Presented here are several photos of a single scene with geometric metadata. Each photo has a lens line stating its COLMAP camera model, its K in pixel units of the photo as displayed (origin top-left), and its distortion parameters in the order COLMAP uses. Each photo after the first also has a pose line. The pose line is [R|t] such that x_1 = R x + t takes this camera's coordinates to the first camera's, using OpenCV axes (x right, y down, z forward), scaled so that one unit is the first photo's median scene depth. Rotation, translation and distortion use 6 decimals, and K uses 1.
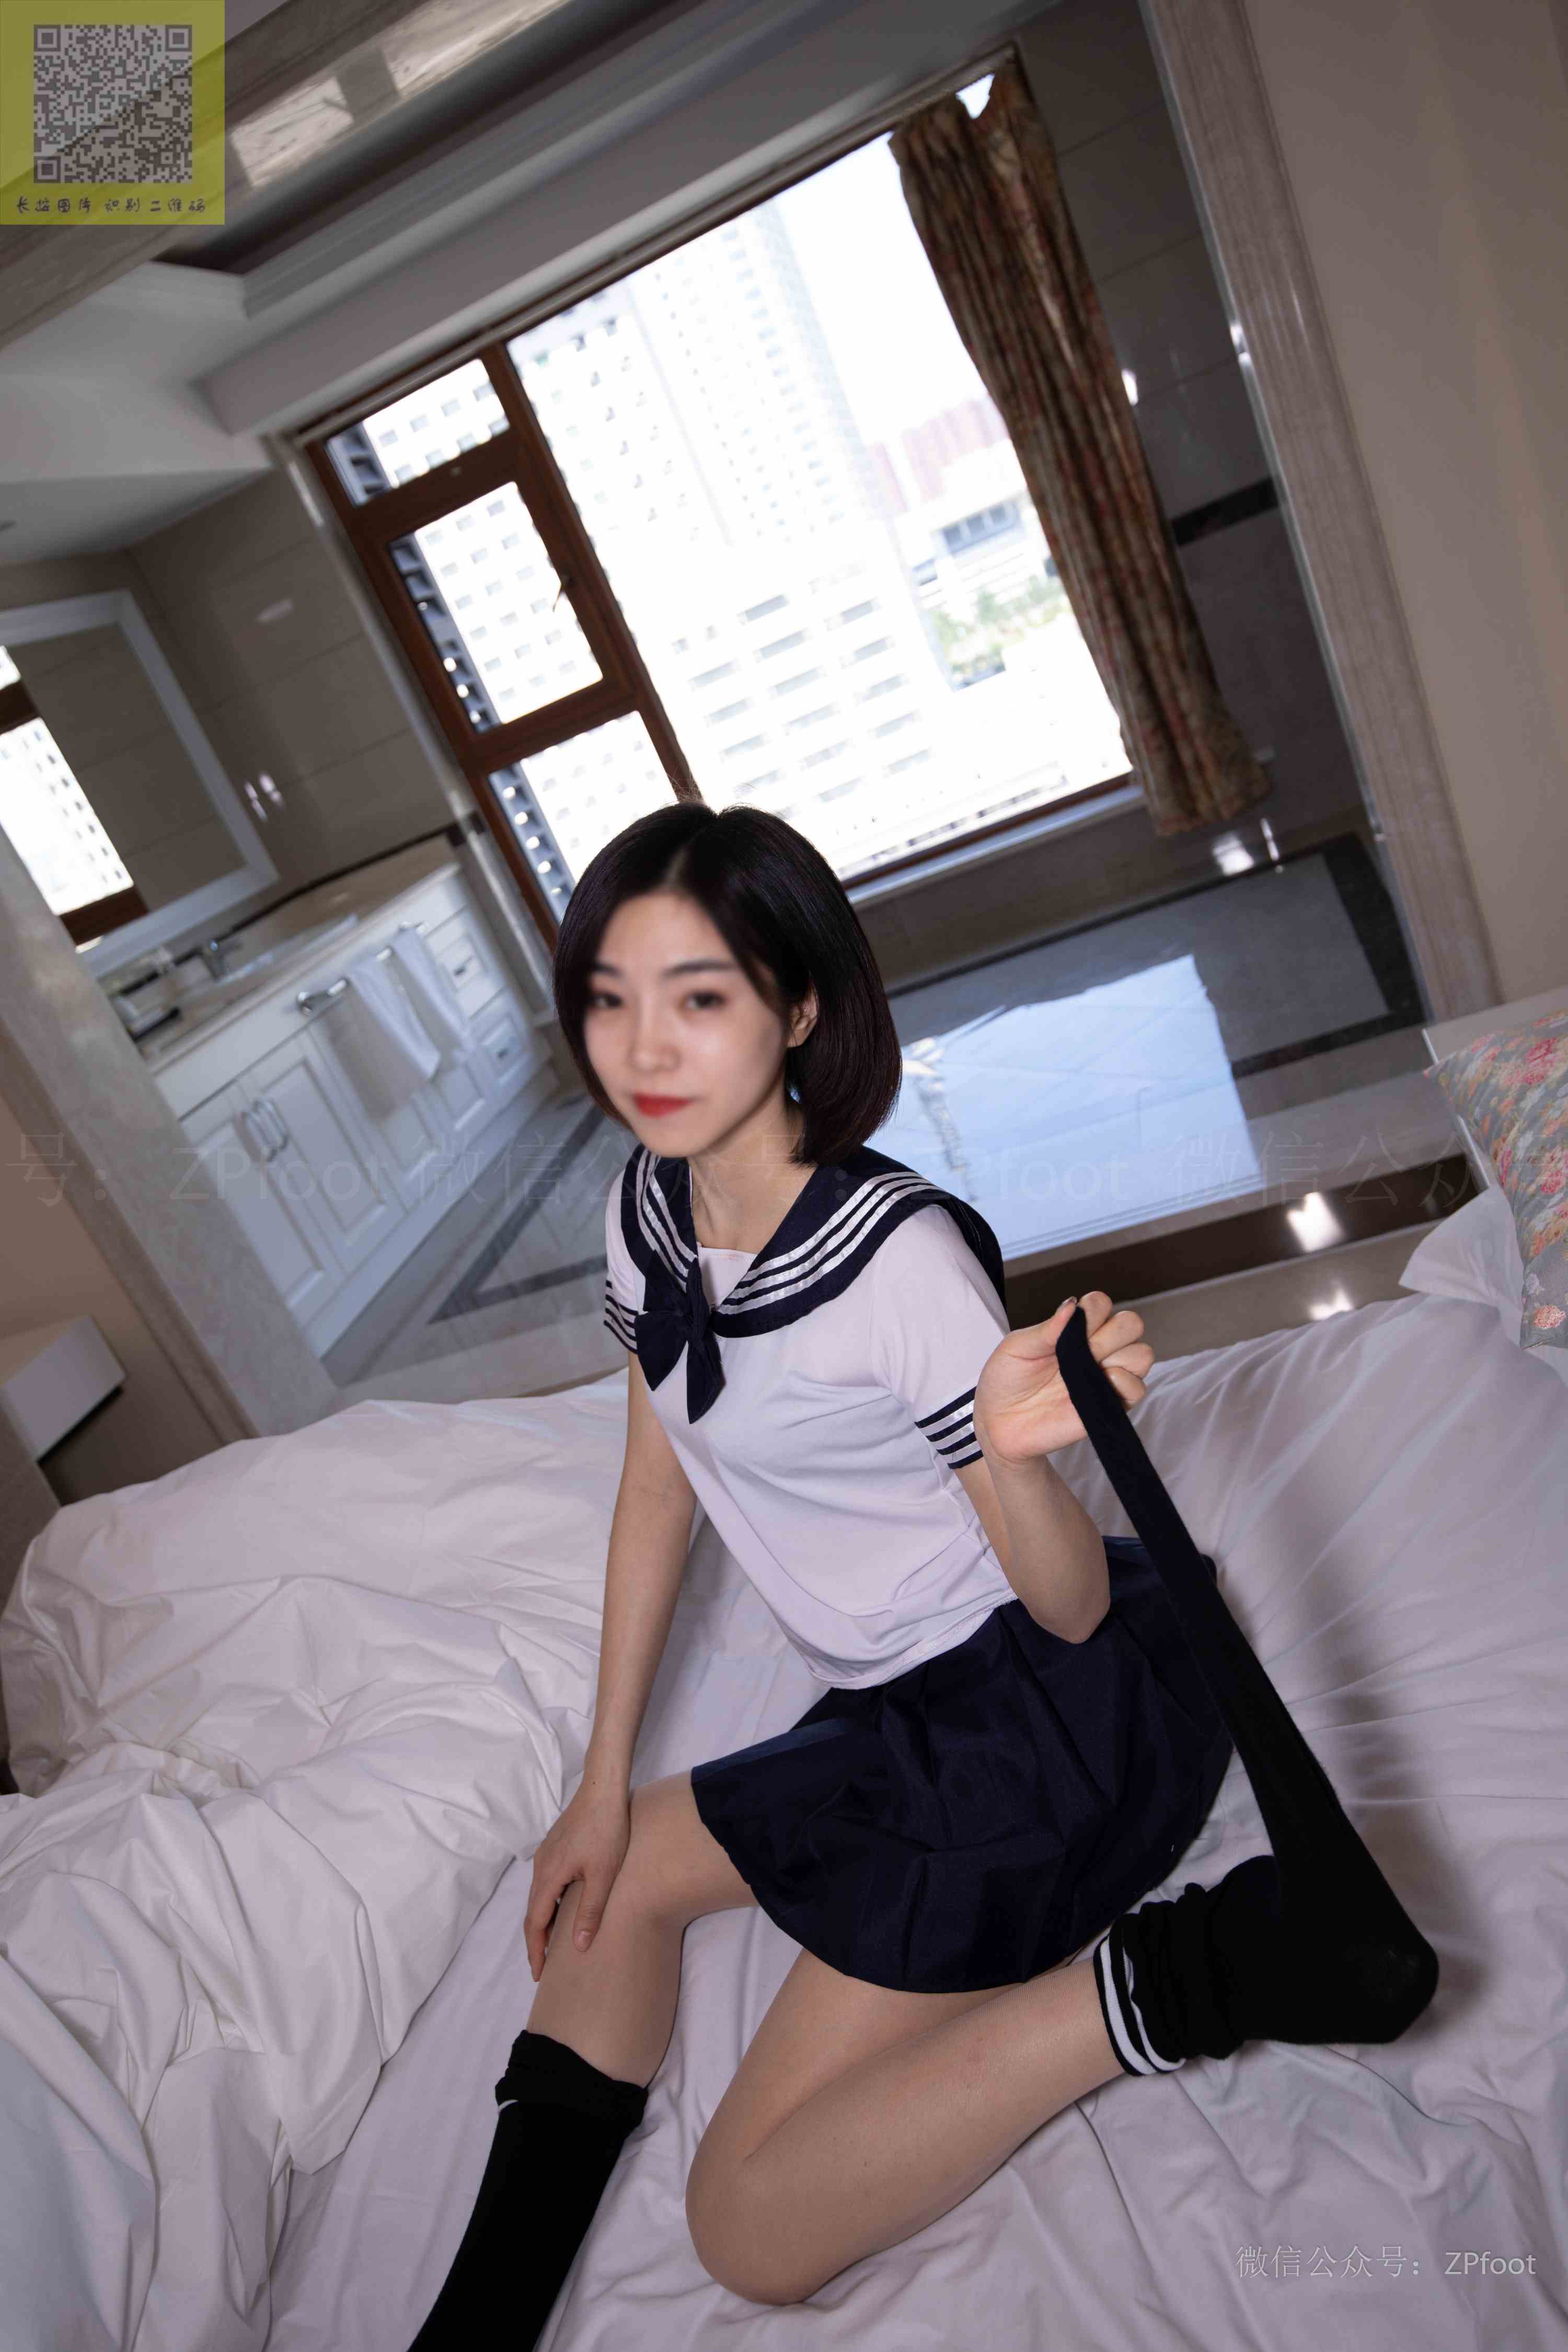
lens RADIAL K [[1557.1, 0, 768.8], [0, 1557.1, 1162.3], [0, 0, 1]] dist [-0.001661, 0.001868]
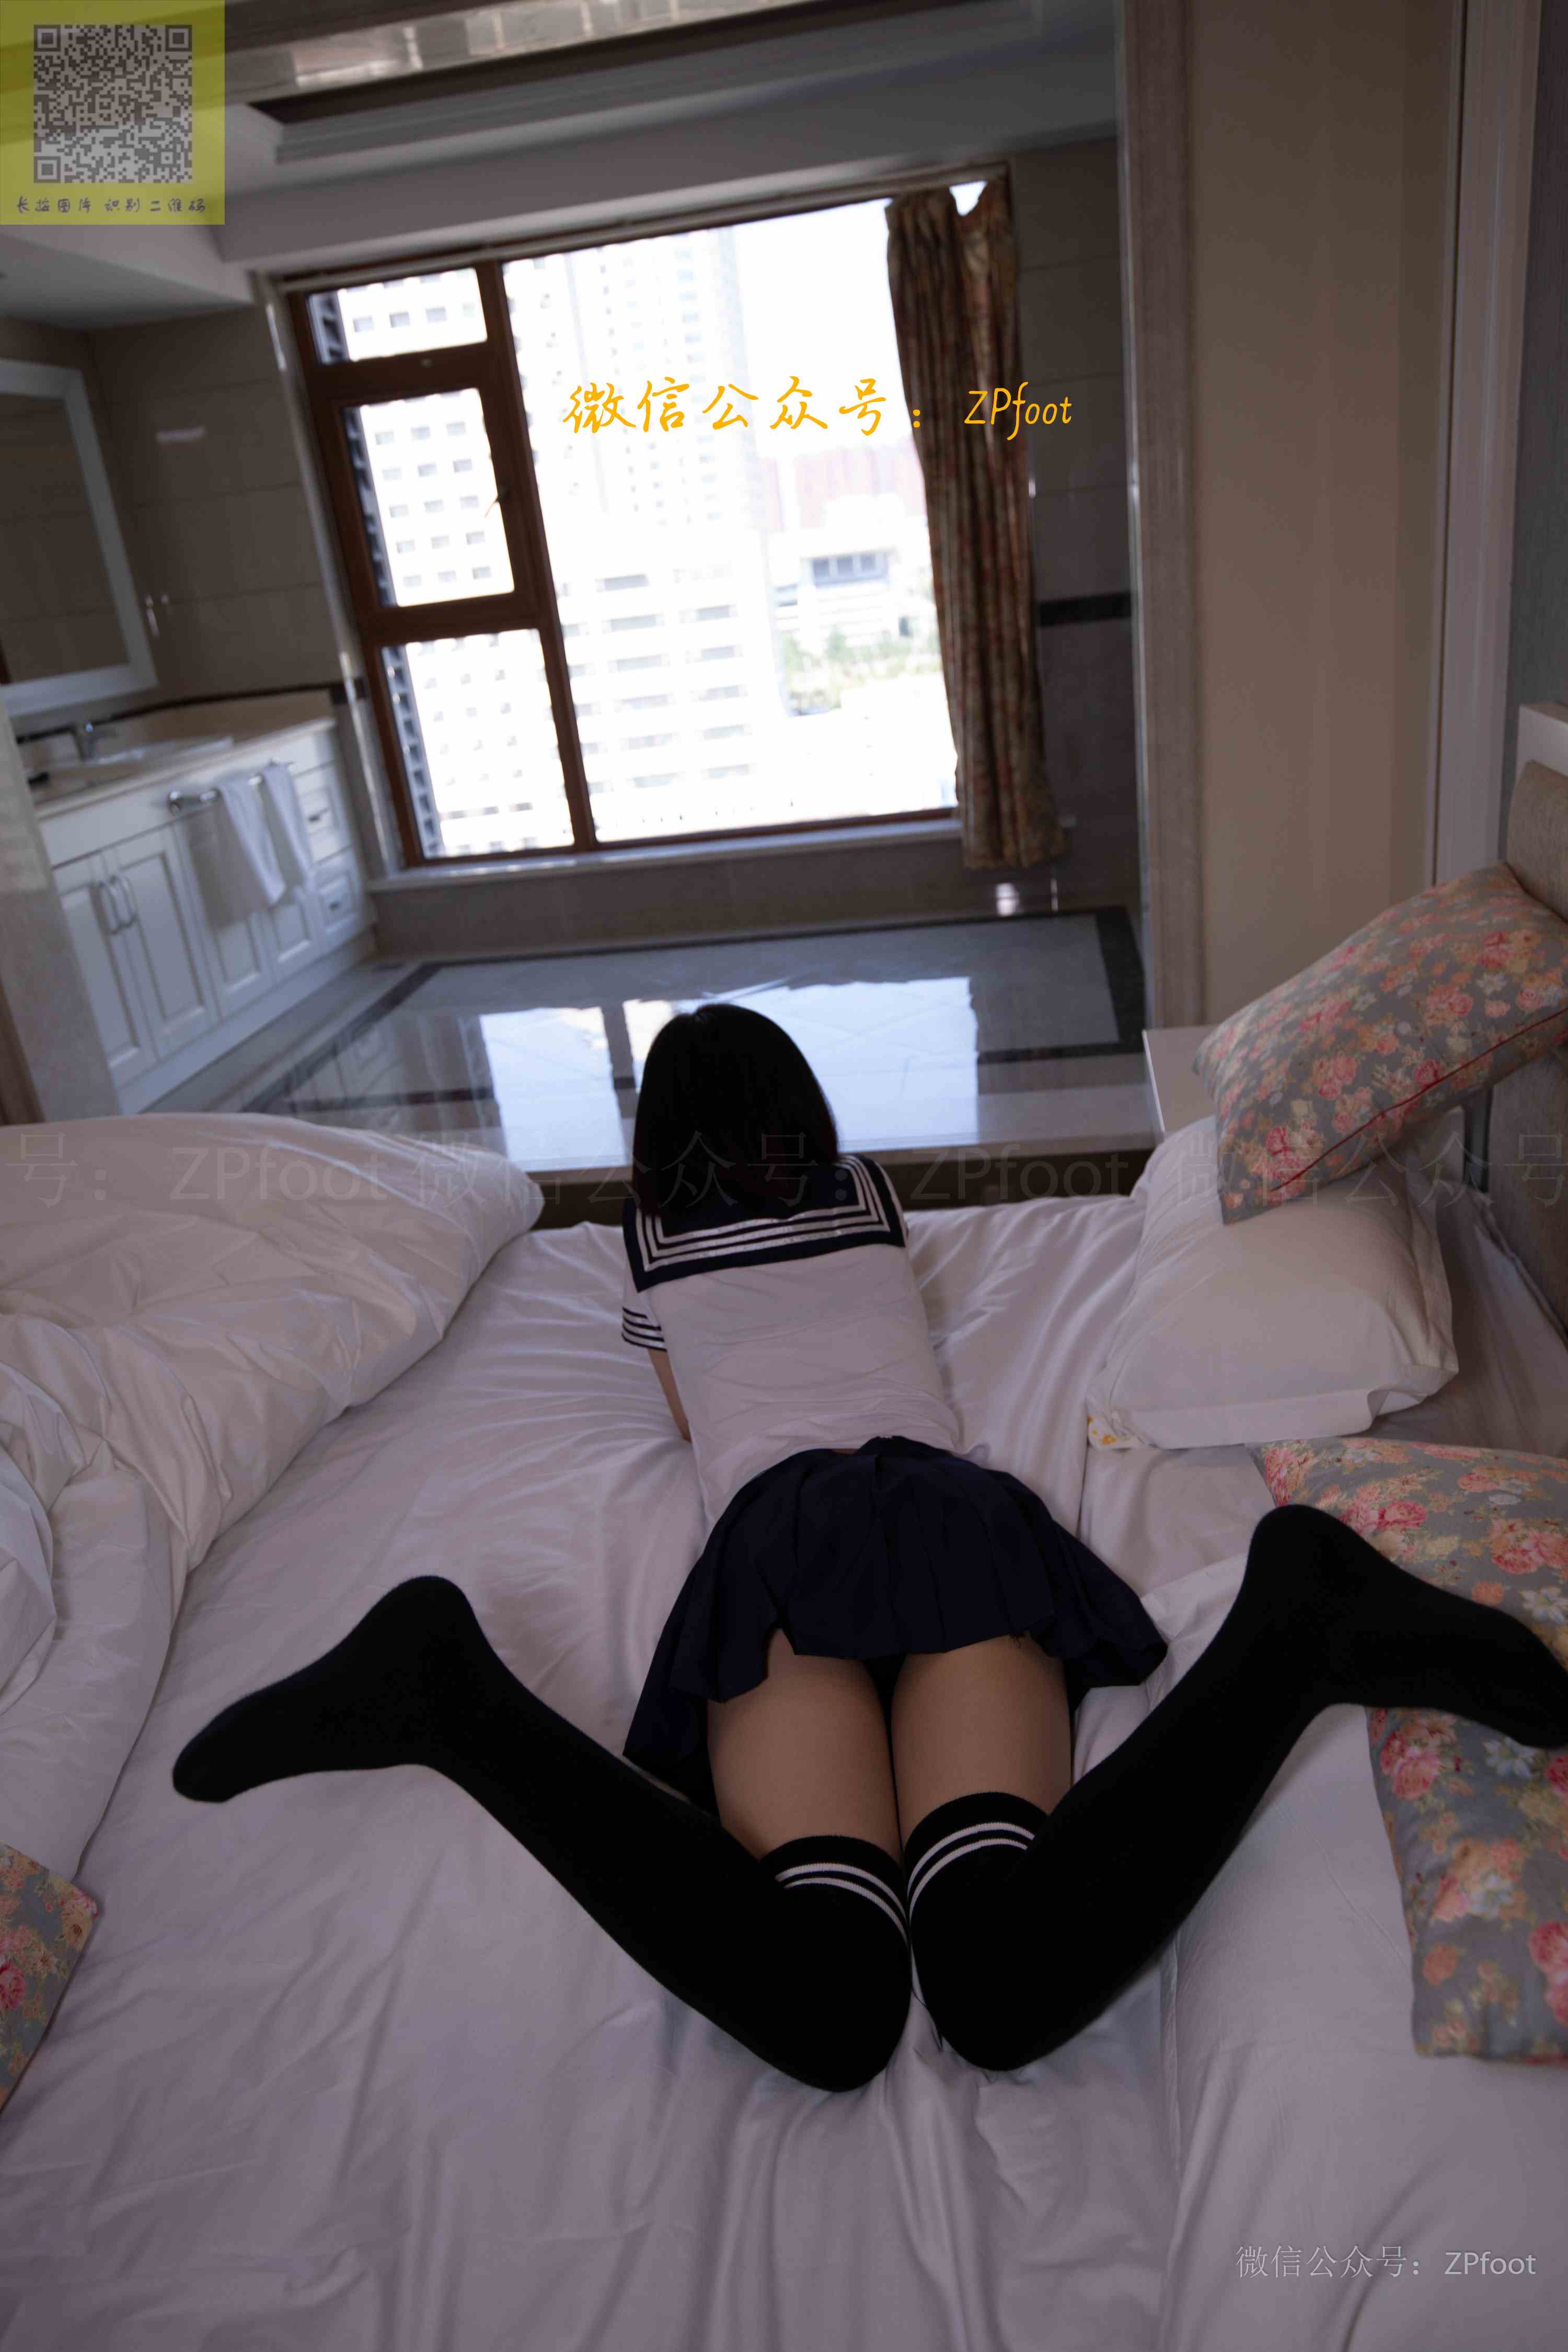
lens RADIAL K [[1557.1, 0, 774.6], [0, 1557.1, 1143.4], [0, 0, 1]] dist [-0.001661, 0.001868]
pose [[0.956967, 0.233142, 0.172800, -0.035242], [-0.231588, 0.972370, -0.029389, 0.055884], [-0.174877, -0.011894, 0.984518, -0.105059]]
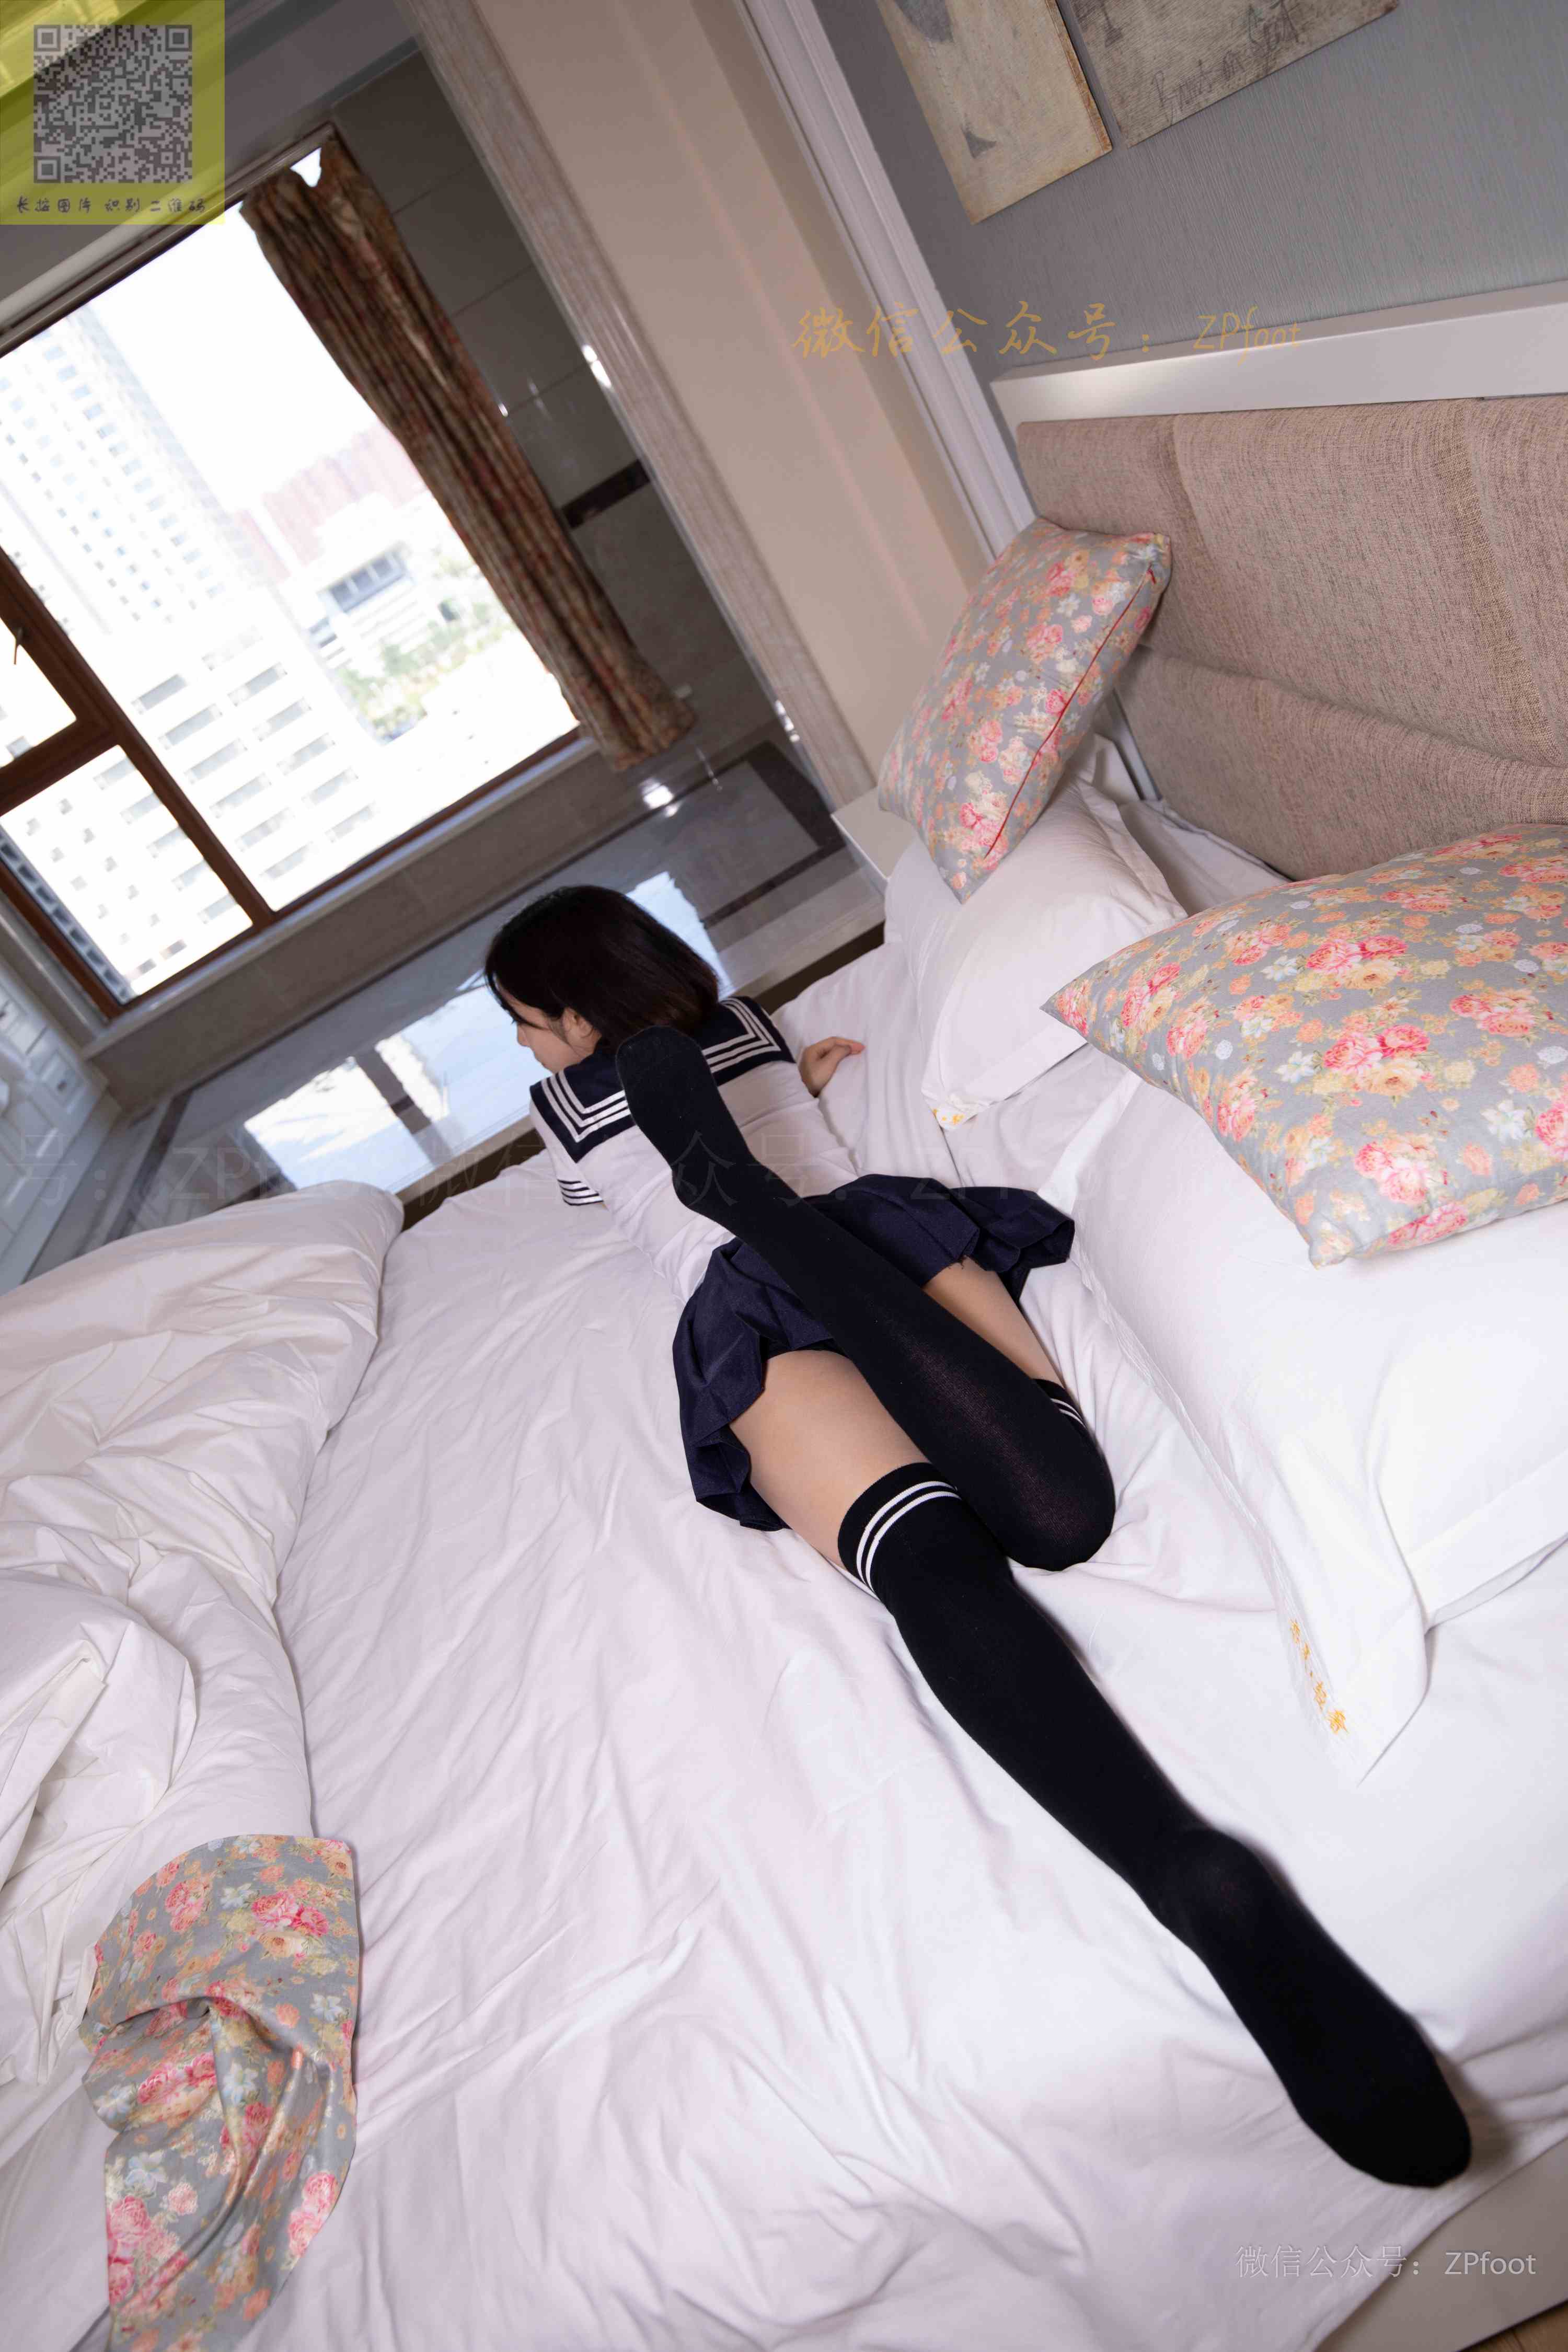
lens RADIAL K [[1557.1, 0, 761.0], [0, 1557.1, 1143.0], [0, 0, 1]] dist [-0.001661, 0.001868]
pose [[0.929860, -0.231000, 0.286356, -0.049579], [0.240231, 0.970711, 0.002983, 0.087515], [-0.278658, 0.066018, 0.958119, -0.141597]]
